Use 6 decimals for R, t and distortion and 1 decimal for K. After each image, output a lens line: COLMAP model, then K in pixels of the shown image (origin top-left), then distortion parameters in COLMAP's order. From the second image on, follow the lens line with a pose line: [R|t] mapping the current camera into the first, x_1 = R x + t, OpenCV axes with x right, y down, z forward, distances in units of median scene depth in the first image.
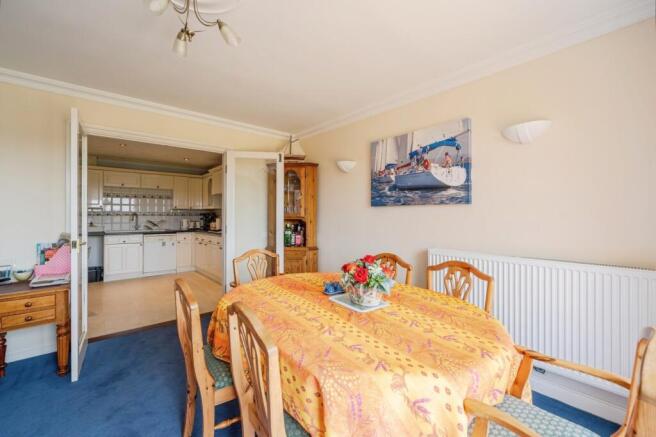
lens RADIAL K [[278.3, 0, 326.1], [0, 278.3, 214.9], [0, 0, 1]] dist [0.002270, 0.000202]
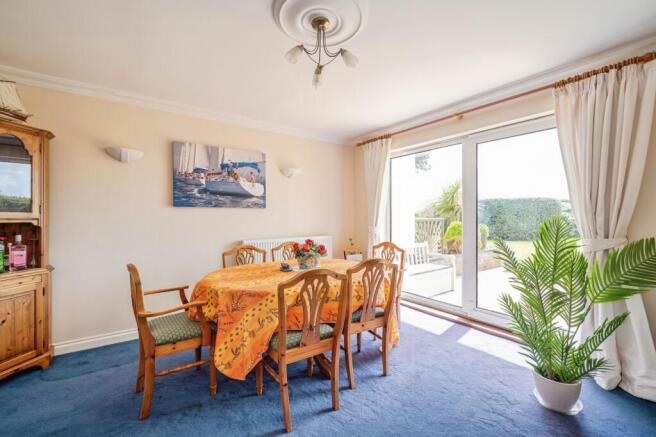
lens RADIAL K [[278.3, 0, 326.3], [0, 278.3, 217.2], [0, 0, 1]] dist [0.002270, 0.000202]
pose [[0.075189, -0.004708, 0.997158, -0.883044], [0.000209, 0.999989, 0.004705, 0.002666], [-0.997169, -0.000145, 0.075189, 0.459749]]
